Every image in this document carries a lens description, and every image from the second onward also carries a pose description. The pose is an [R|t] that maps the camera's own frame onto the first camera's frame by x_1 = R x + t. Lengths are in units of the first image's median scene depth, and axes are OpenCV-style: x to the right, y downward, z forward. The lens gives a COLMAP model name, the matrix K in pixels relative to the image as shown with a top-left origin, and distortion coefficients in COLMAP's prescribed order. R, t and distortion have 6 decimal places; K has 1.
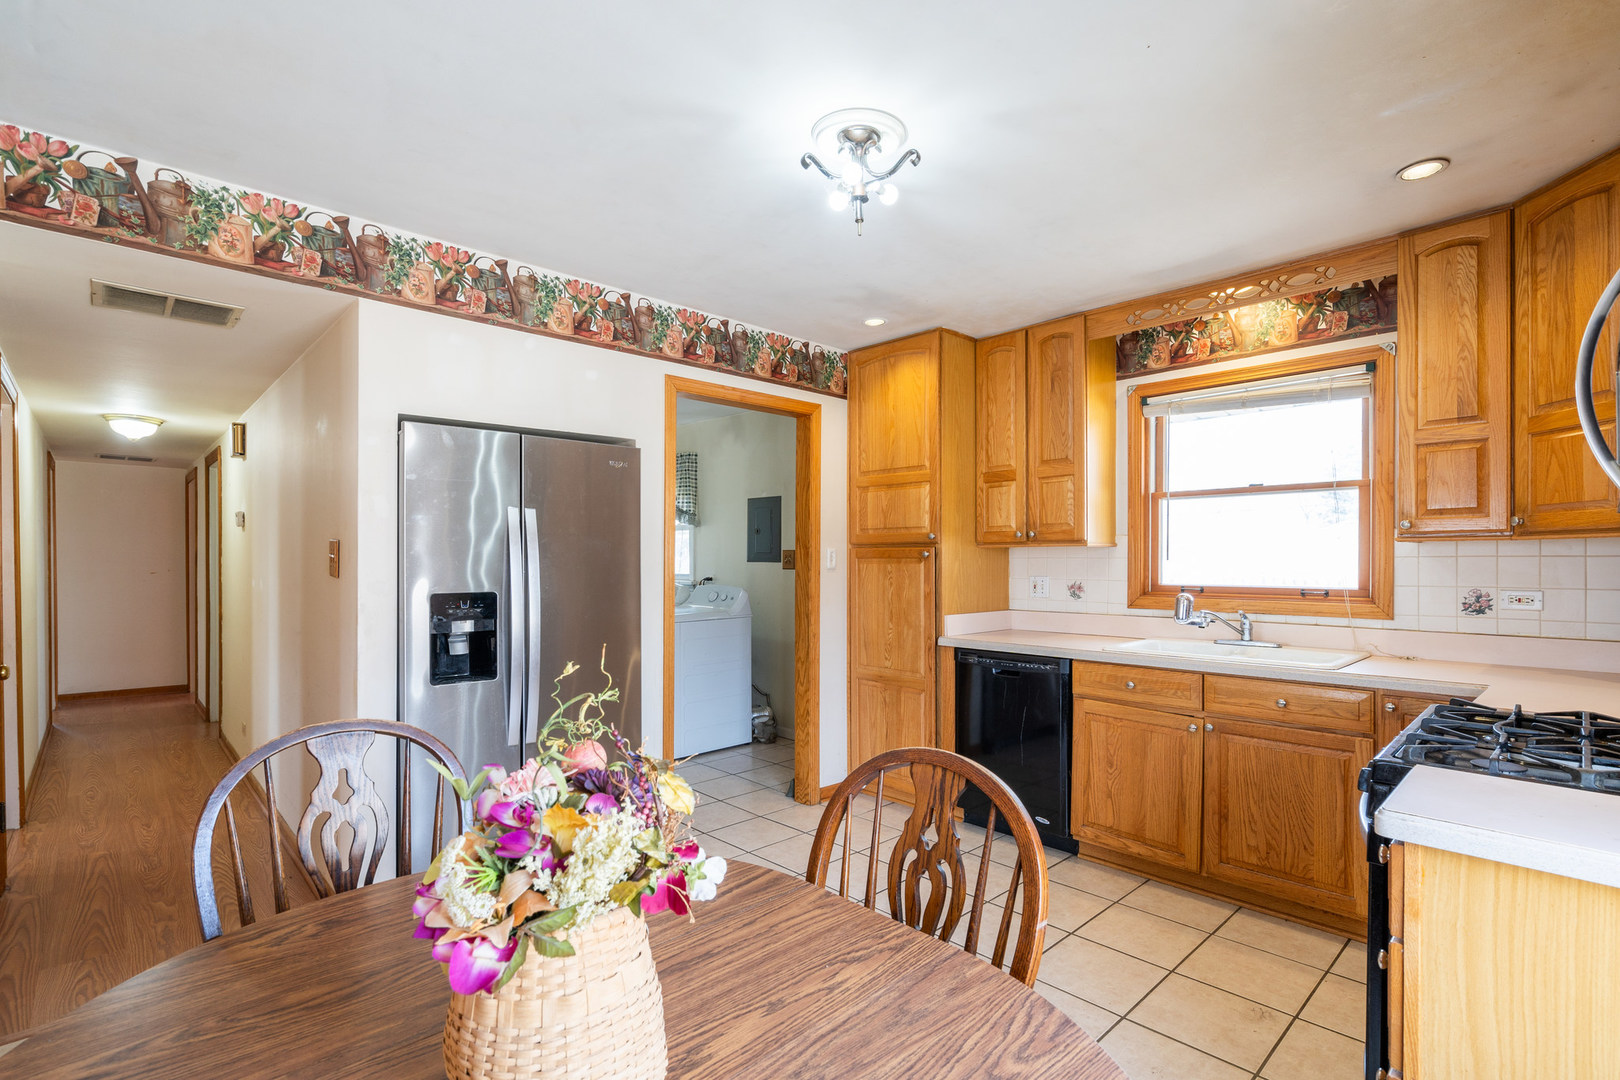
lens RADIAL K [[758.4, 0, 829.0], [0, 758.4, 559.1], [0, 0, 1]] dist [-0.002269, 0.000106]
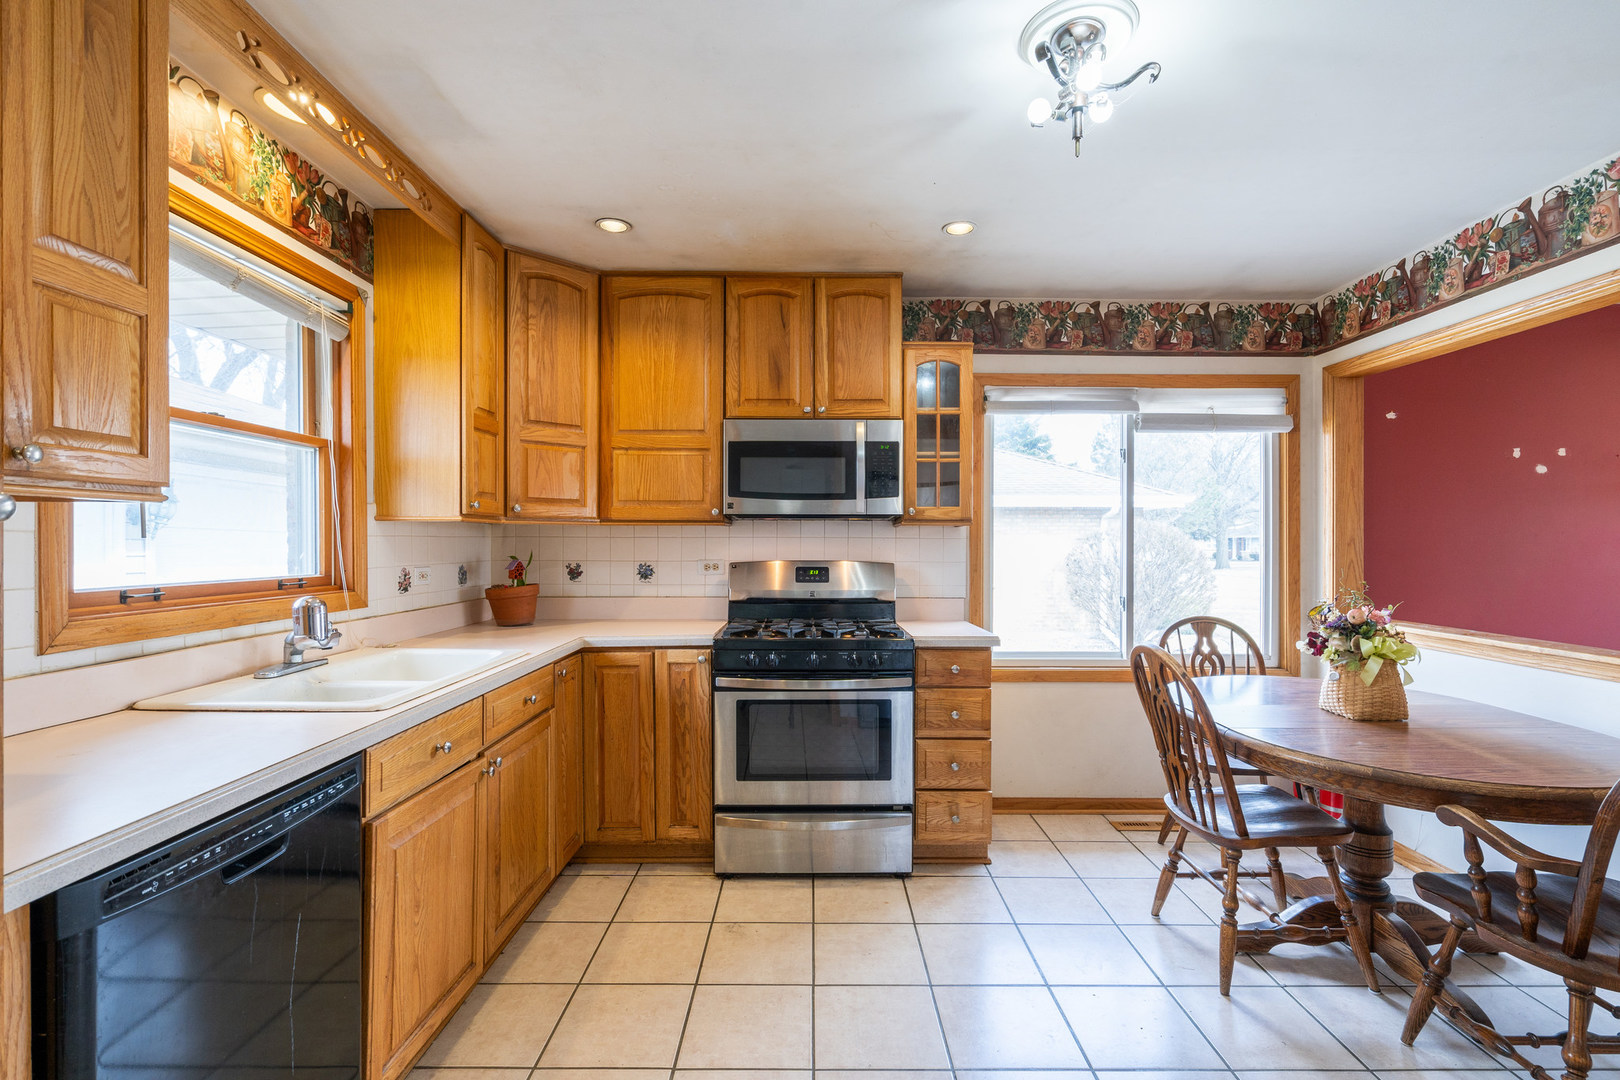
lens RADIAL K [[731.9, 0, 815.1], [0, 731.9, 542.9], [0, 0, 1]] dist [-0.004474, 0.000287]
pose [[-0.718778, -0.002290, 0.695236, -0.203098], [-0.003766, 0.999993, -0.000599, 0.003799], [-0.695229, -0.003049, -0.718782, 1.156297]]
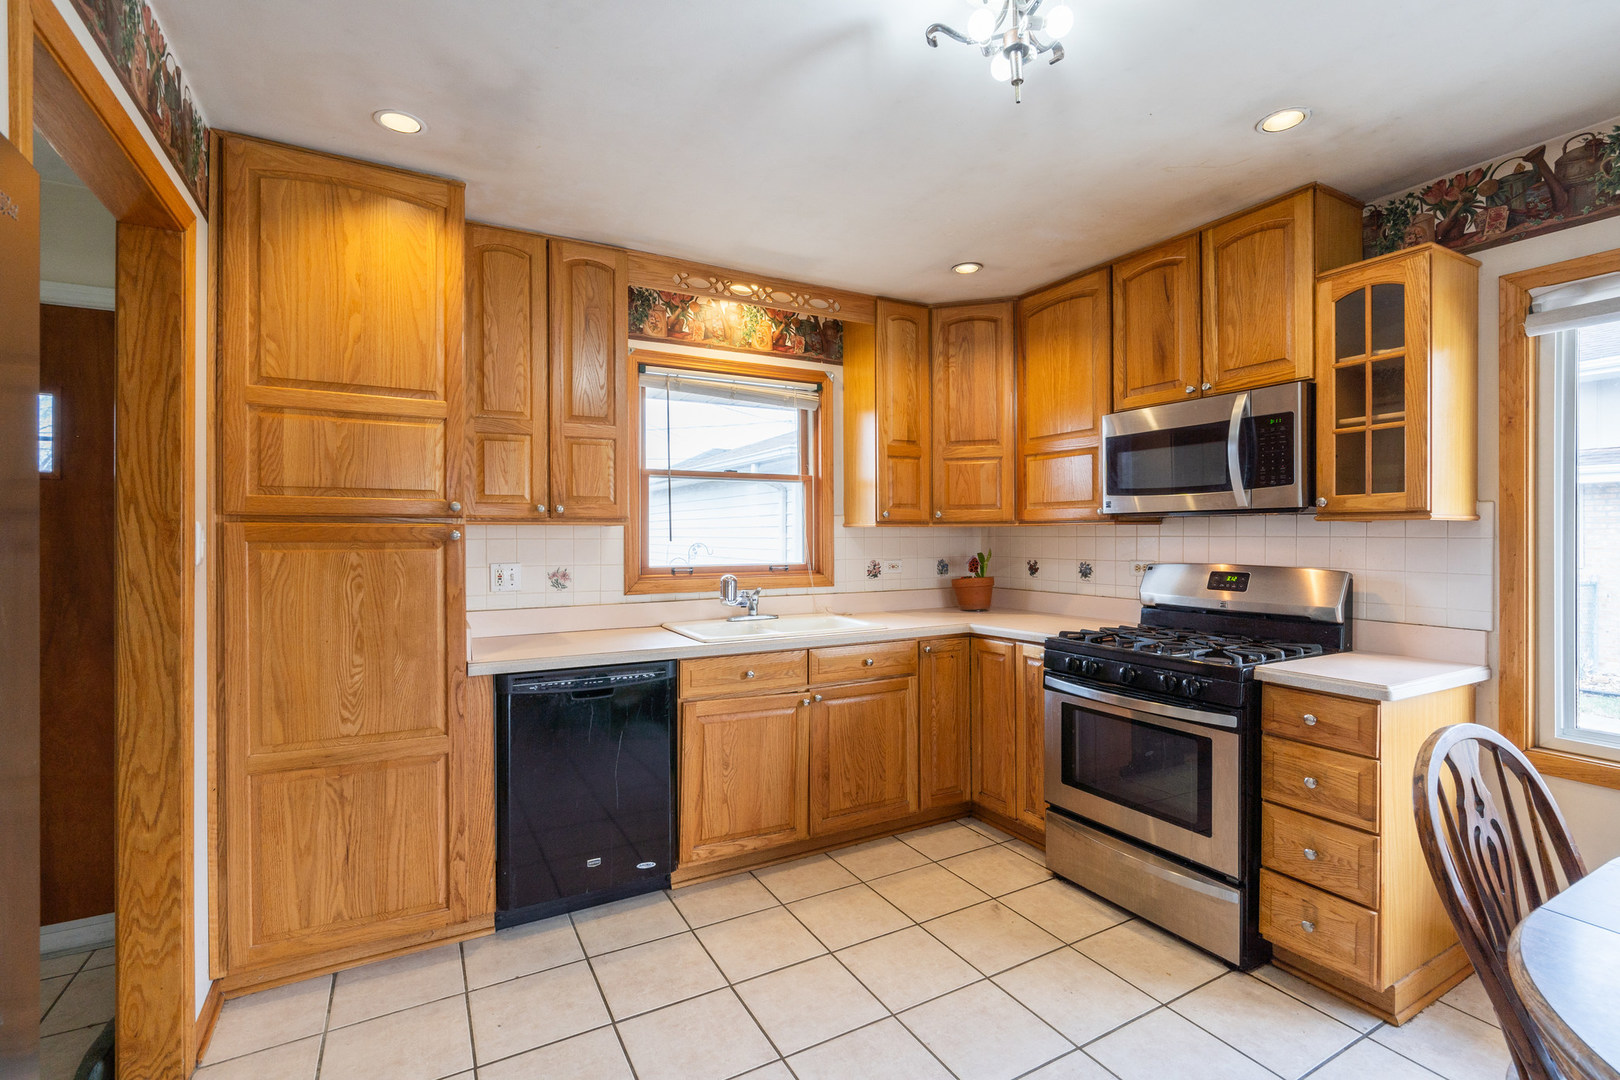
lens RADIAL K [[737.4, 0, 815.7], [0, 737.4, 531.1], [0, 0, 1]] dist [-0.003248, 0.000964]
pose [[0.259300, 0.003574, 0.965790, -0.449898], [0.000663, 0.999992, -0.003878, -0.008378], [-0.965797, 0.001646, 0.259296, 0.650205]]
